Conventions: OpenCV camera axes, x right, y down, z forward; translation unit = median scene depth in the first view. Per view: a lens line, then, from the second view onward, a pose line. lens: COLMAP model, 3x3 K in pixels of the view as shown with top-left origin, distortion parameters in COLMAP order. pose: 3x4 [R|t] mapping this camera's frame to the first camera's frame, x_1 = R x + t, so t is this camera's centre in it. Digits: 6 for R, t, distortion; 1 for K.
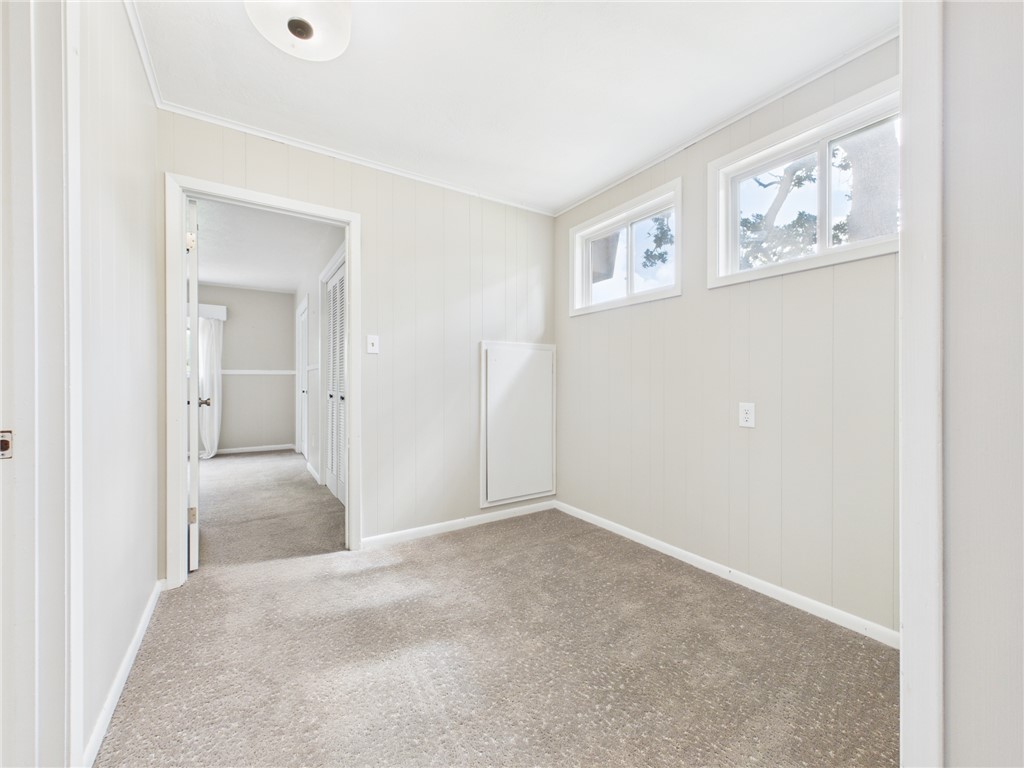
lens RADIAL K [[410.9, 0, 512.0], [0, 410.9, 384.0], [0, 0, 1]] dist [0.000778, 0.000106]
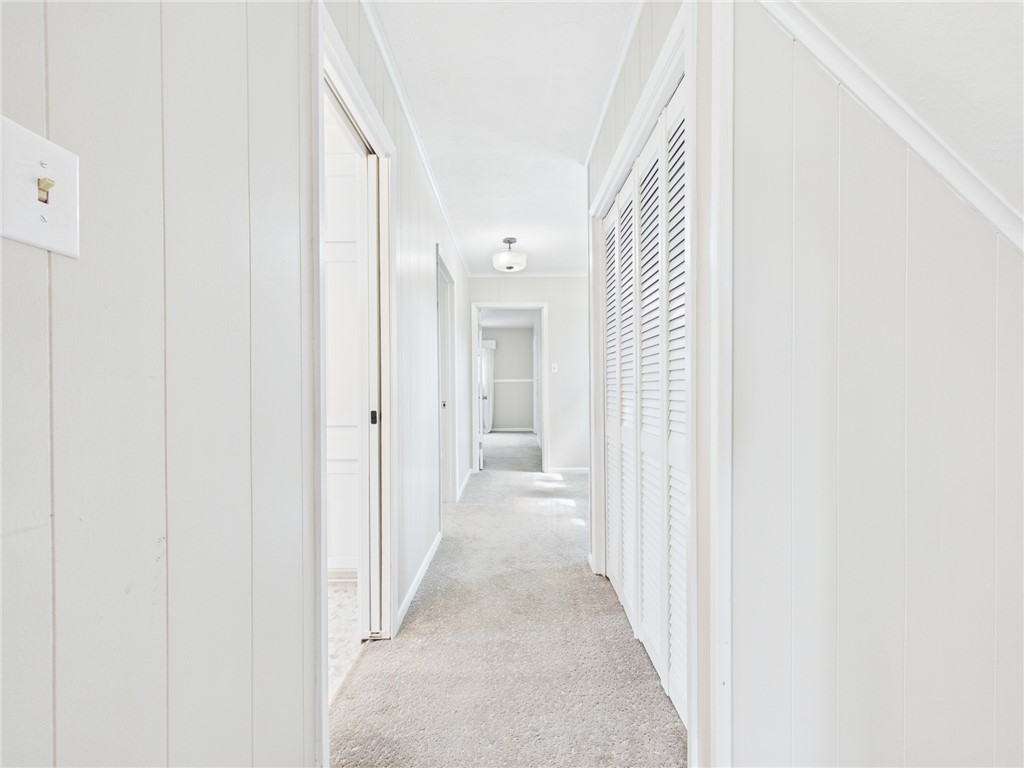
lens RADIAL K [[410.9, 0, 512.0], [0, 410.9, 384.0], [0, 0, 1]] dist [0.000778, 0.000106]
pose [[0.837534, -0.009377, -0.546305, 0.357540], [0.006209, 0.999952, -0.007645, -0.005703], [0.546351, 0.003010, 0.837551, -0.473337]]
